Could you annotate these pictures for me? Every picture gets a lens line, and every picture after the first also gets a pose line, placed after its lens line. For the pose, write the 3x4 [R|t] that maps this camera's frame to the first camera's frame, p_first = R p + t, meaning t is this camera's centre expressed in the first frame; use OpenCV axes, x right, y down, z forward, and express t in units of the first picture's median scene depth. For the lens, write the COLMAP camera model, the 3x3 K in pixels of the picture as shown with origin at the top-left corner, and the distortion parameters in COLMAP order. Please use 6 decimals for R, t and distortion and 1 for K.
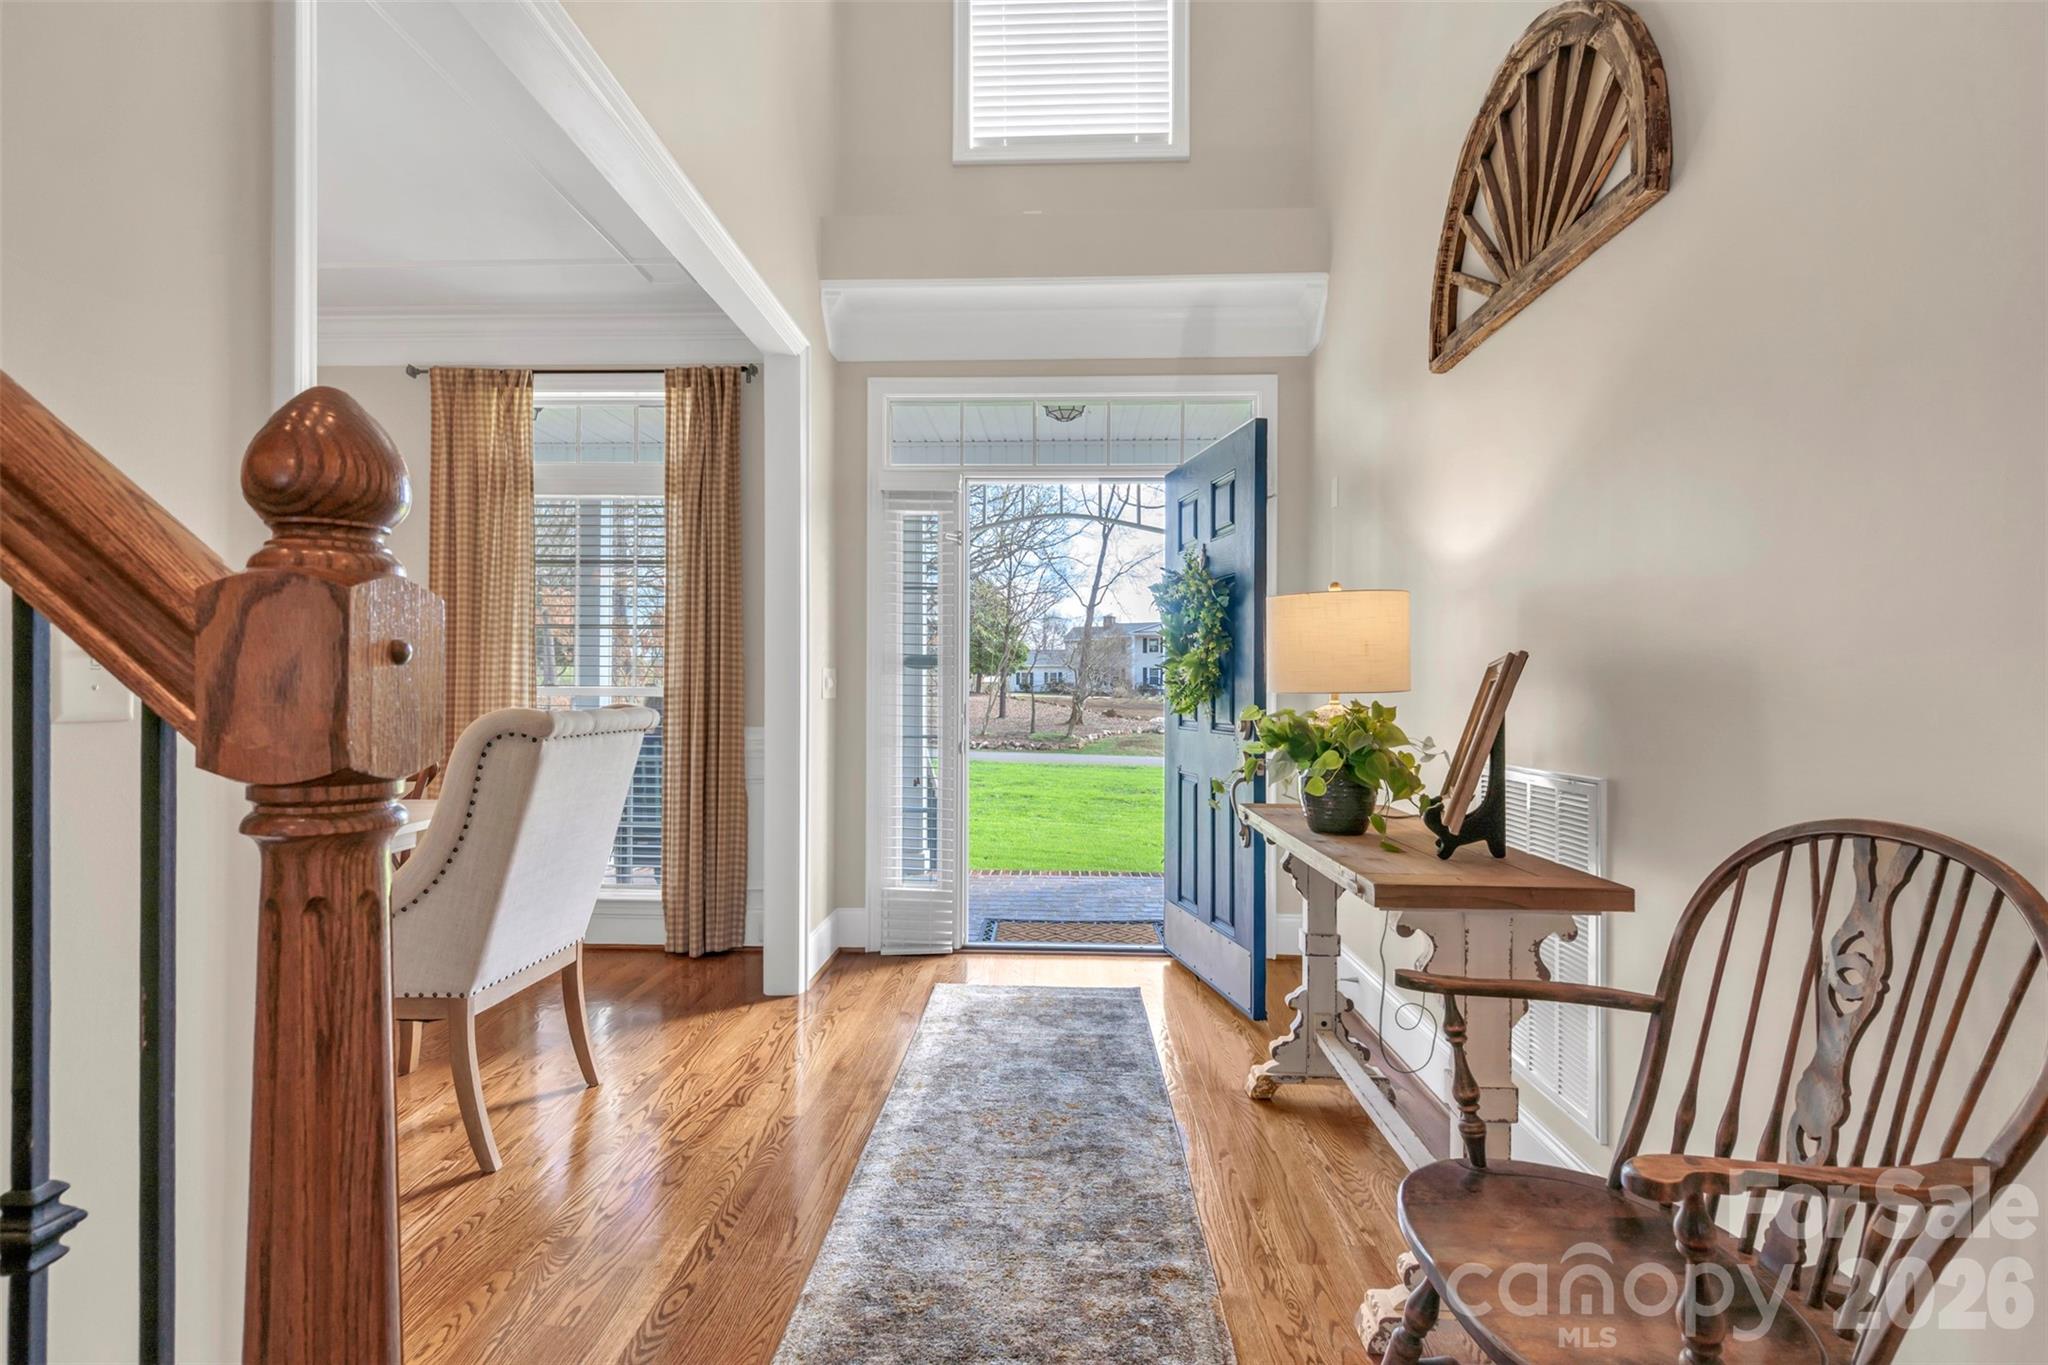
lens RADIAL K [[988.3, 0, 1014.4], [0, 988.3, 692.4], [0, 0, 1]] dist [0.000900, 0.000828]
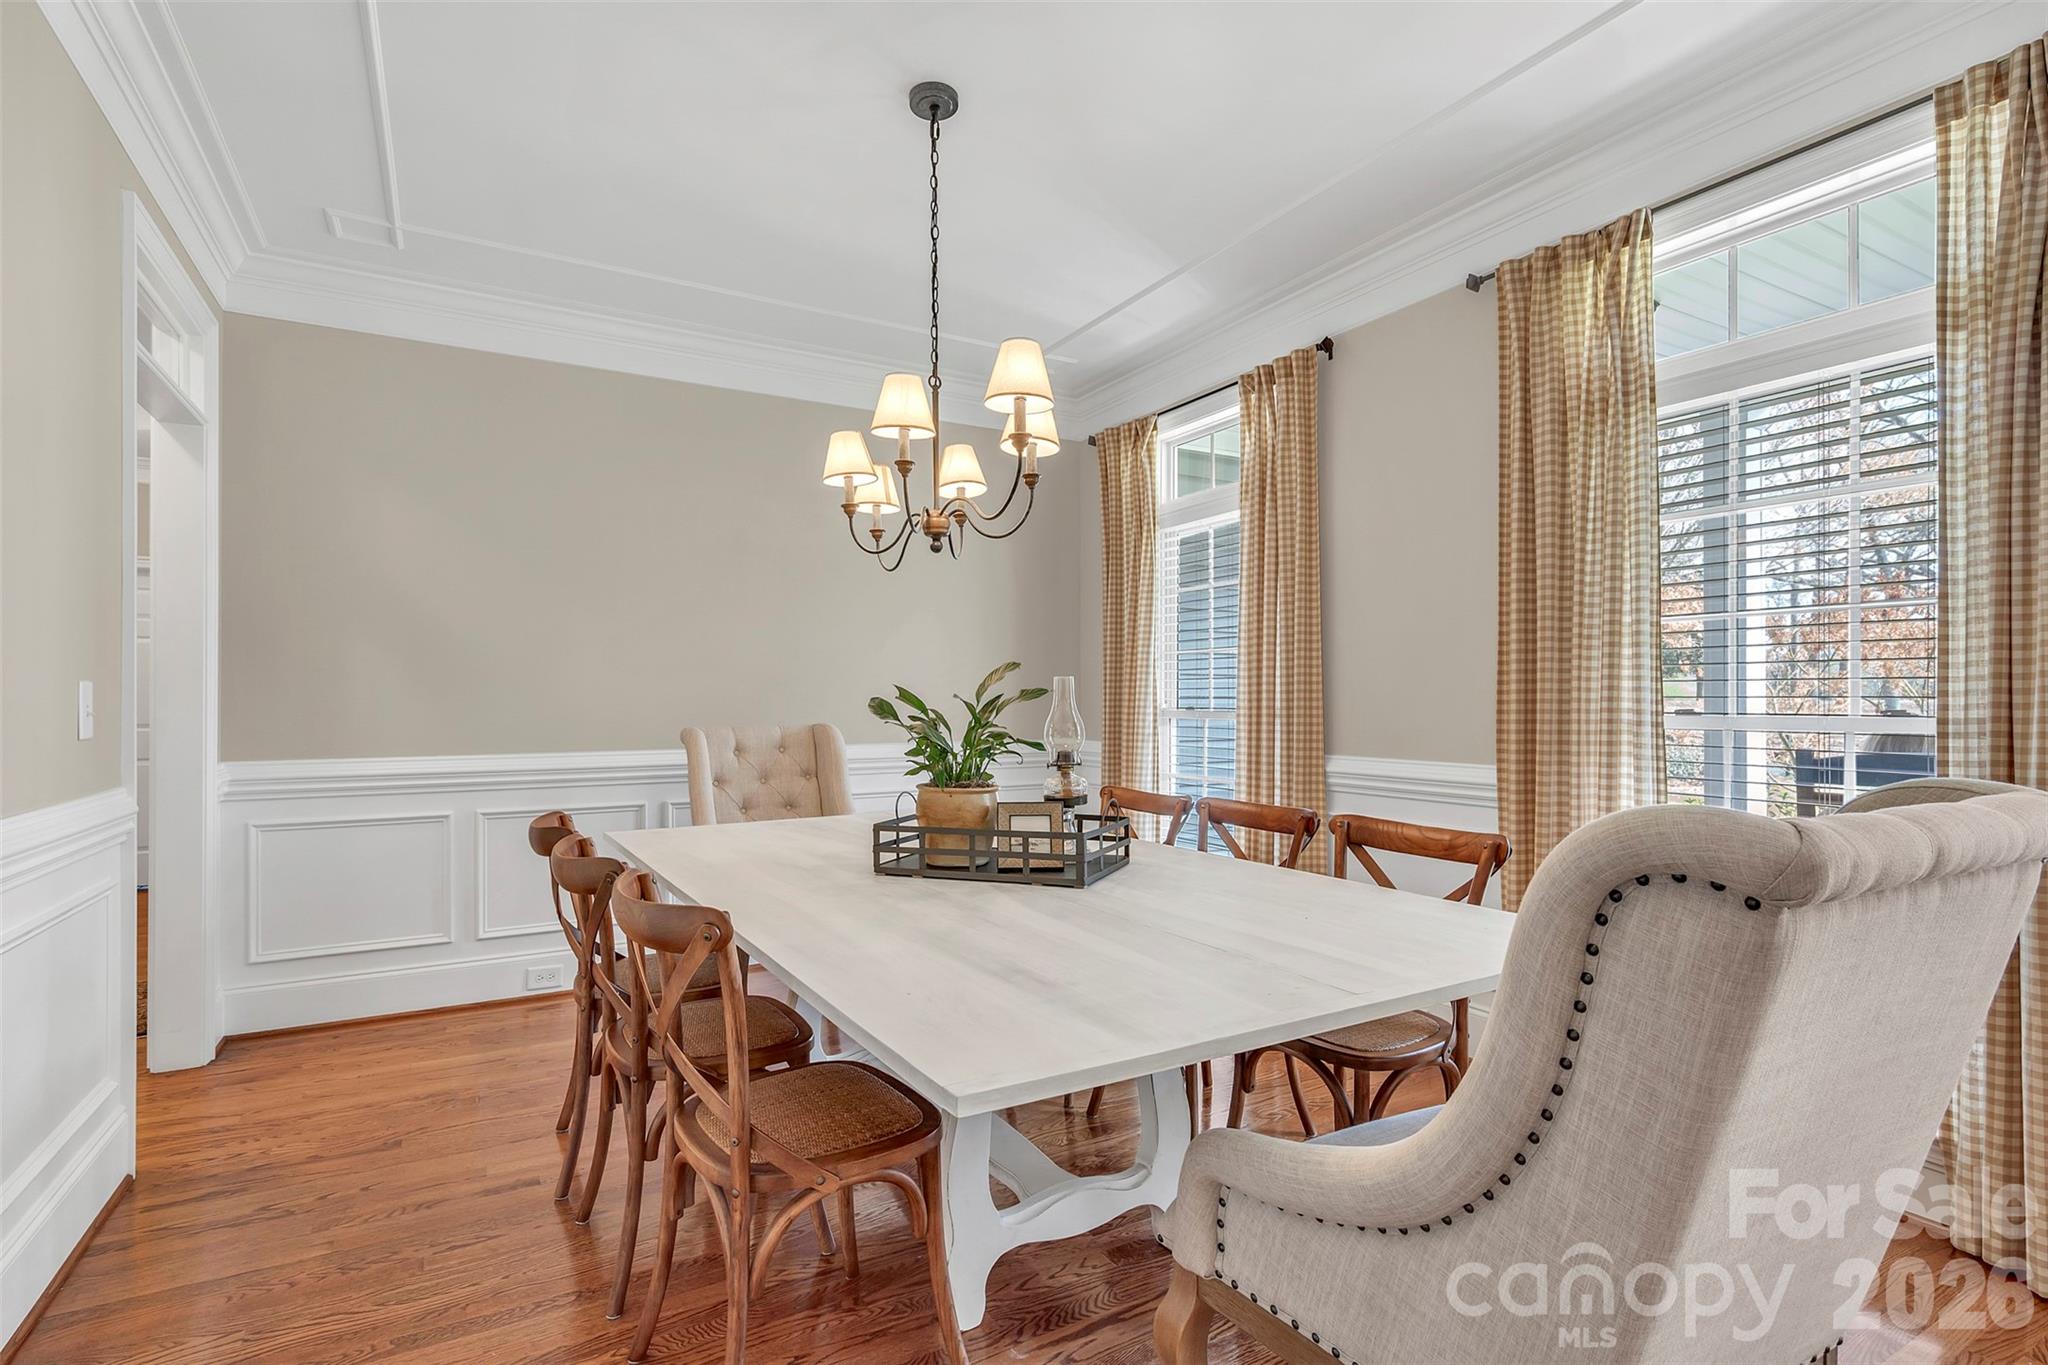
lens RADIAL K [[988.3, 0, 1024.5], [0, 988.3, 690.8], [0, 0, 1]] dist [0.000900, 0.000828]
pose [[0.544715, -0.015120, -0.838485, -0.183928], [0.002245, 0.999860, -0.016572, -0.011865], [0.838619, 0.007144, 0.544672, 0.329900]]
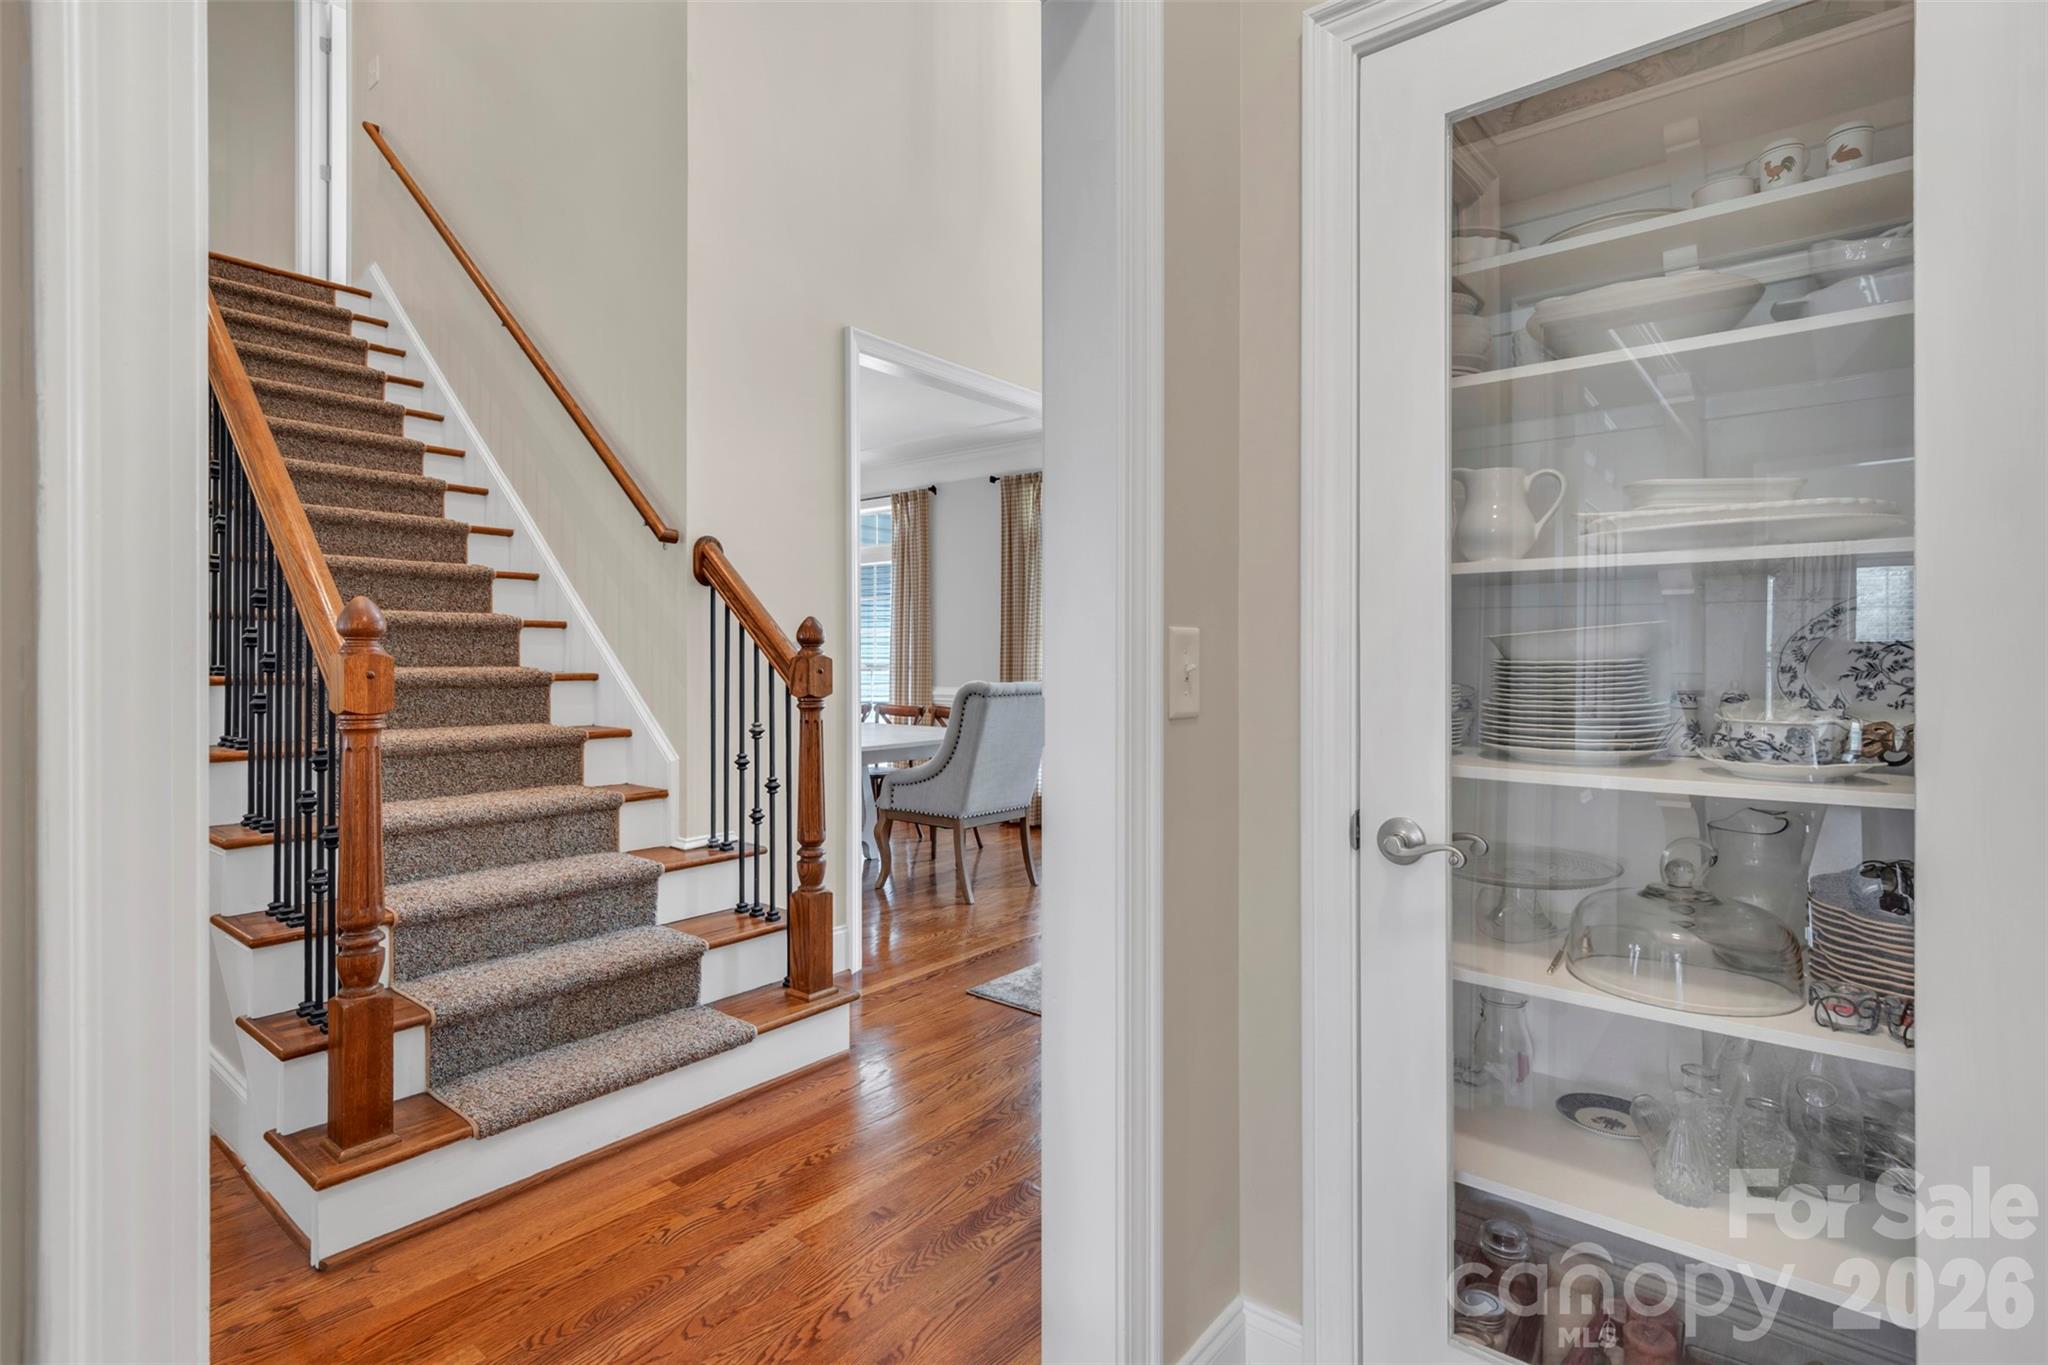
lens RADIAL K [[988.3, 0, 1030.3], [0, 988.3, 668.0], [0, 0, 1]] dist [0.000900, 0.000828]
pose [[0.808169, 0.000943, -0.588950, 0.444603], [0.003399, 0.999975, 0.006264, -0.012474], [0.588941, -0.007064, 0.808145, -0.334640]]
